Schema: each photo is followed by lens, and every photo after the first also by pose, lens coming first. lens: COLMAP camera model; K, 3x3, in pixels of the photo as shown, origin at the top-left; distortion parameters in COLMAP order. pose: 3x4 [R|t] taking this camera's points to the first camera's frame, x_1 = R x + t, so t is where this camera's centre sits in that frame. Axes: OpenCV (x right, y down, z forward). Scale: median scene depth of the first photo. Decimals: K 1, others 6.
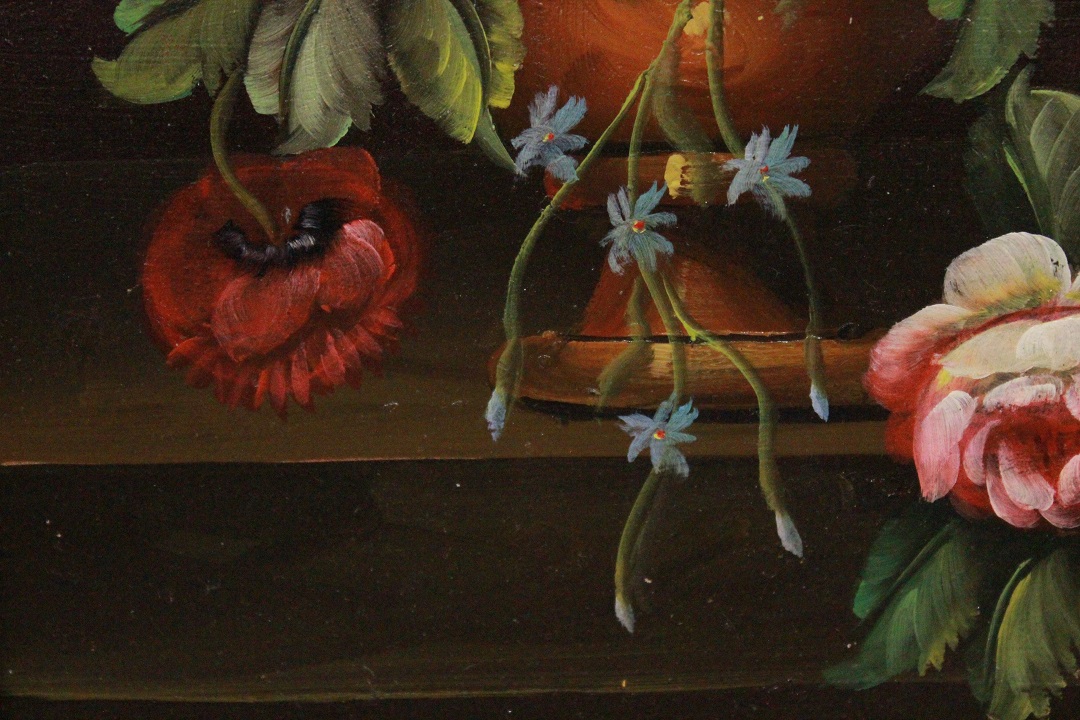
lens RADIAL K [[2497.4, 0, 545.3], [0, 2497.4, 360.4], [0, 0, 1]] dist [0.067519, 0.000000]
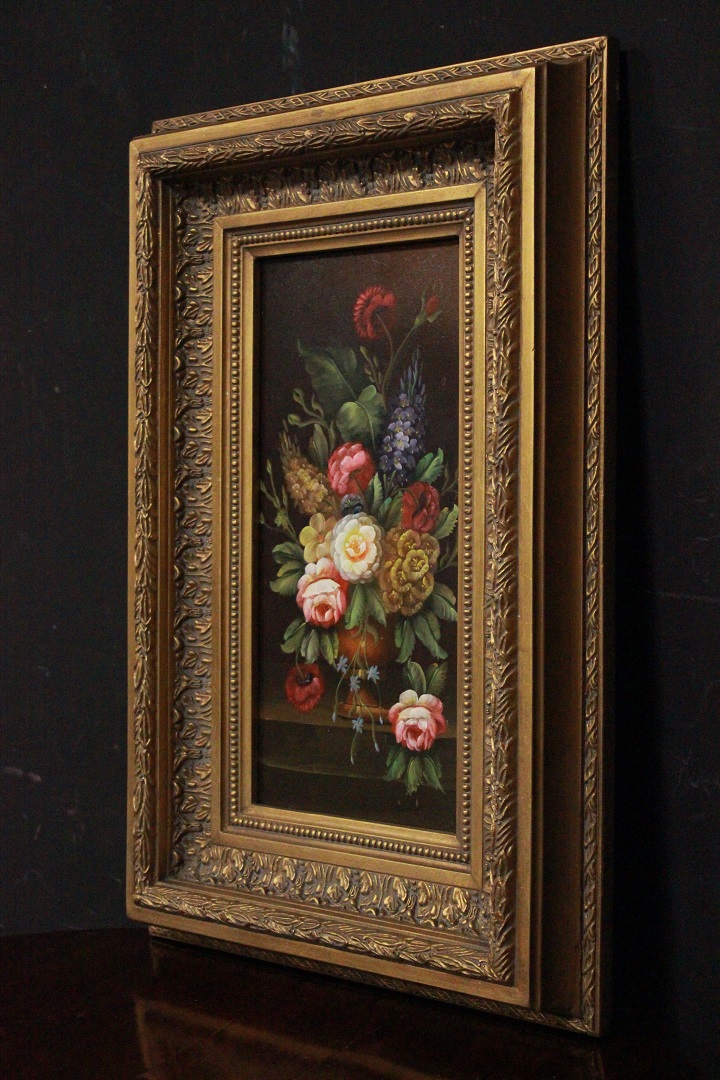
lens RADIAL K [[1894.6, 0, 353.7], [0, 1894.6, 534.6], [0, 0, 1]] dist [0.010485, 0.000000]
pose [[0.753210, 0.026532, -0.657245, 2.601923], [-0.164321, 0.975096, -0.148949, 0.232012], [0.636925, 0.220189, 0.738812, -1.973690]]
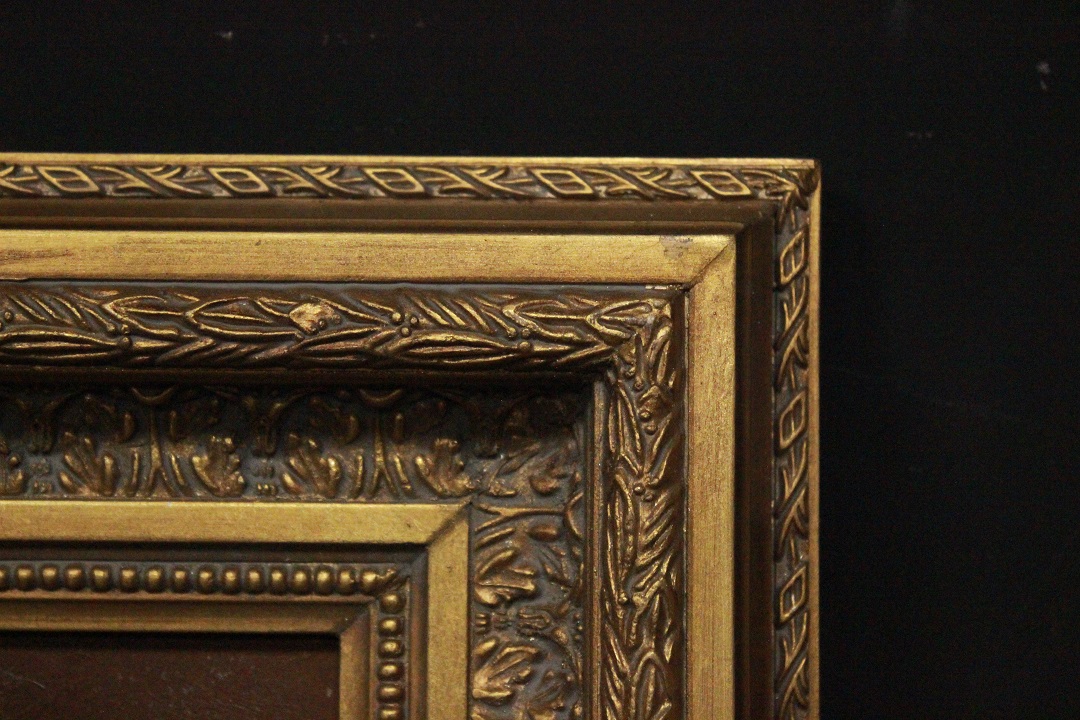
lens RADIAL K [[2497.4, 0, 542.6], [0, 2497.4, 360.1], [0, 0, 1]] dist [0.067519, 0.000000]
pose [[0.999796, 0.020050, 0.002505, 0.448683], [-0.018438, 0.956006, -0.292767, -0.595510], [-0.008265, 0.292661, 0.956181, -0.962110]]
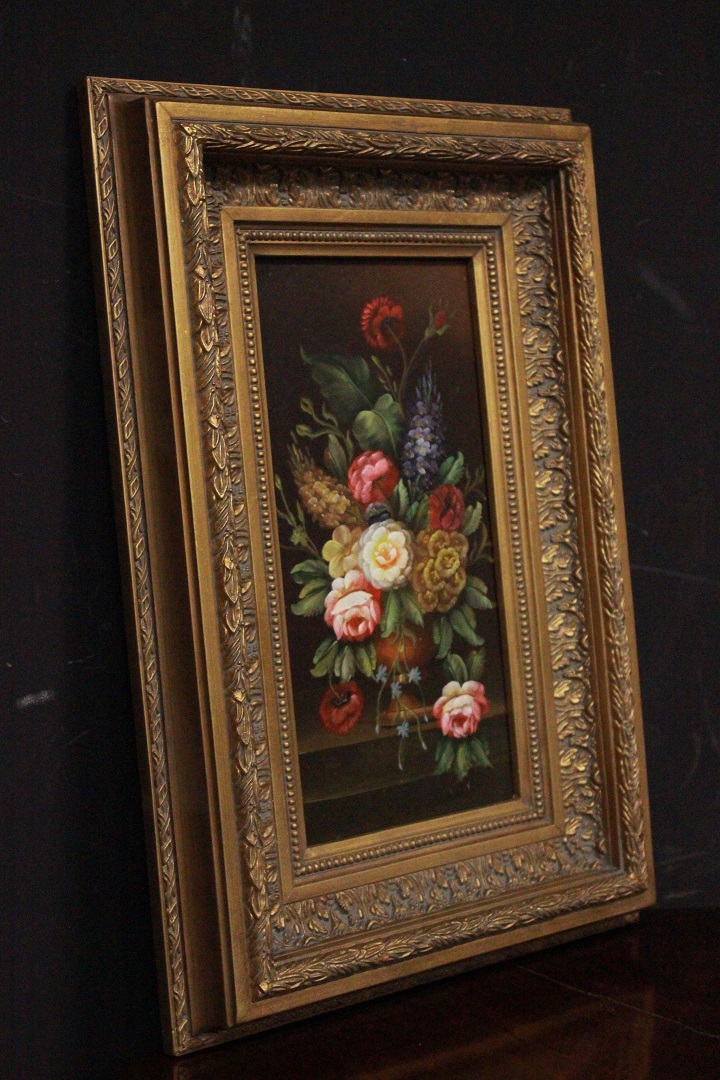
lens RADIAL K [[1894.6, 0, 355.8], [0, 1894.6, 536.5], [0, 0, 1]] dist [0.010485, 0.000000]
pose [[0.794899, -0.074179, 0.602190, -2.375963], [0.216669, 0.961762, -0.167534, 0.282978], [-0.566736, 0.263648, 0.780577, -2.117978]]
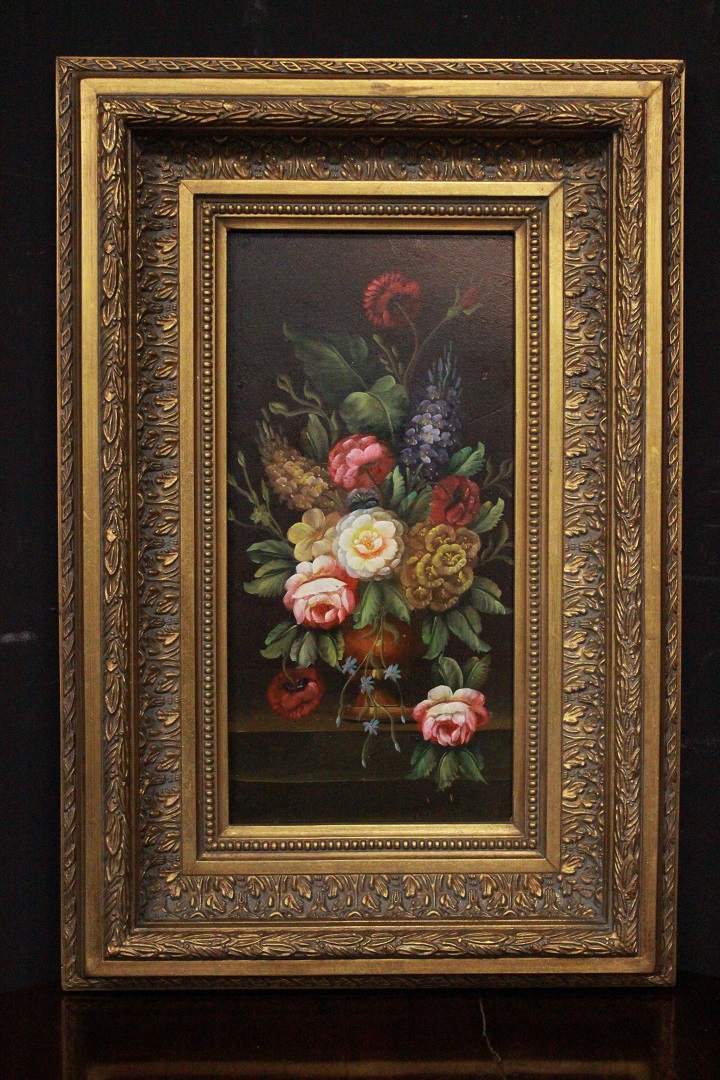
lens RADIAL K [[1656.6, 0, 362.6], [0, 1656.6, 533.6], [0, 0, 1]] dist [-0.026189, 0.000000]
pose [[0.999562, 0.009756, 0.027933, -0.067090], [-0.004510, 0.983282, -0.182031, 0.253970], [-0.029242, 0.181825, 0.982896, -2.313273]]
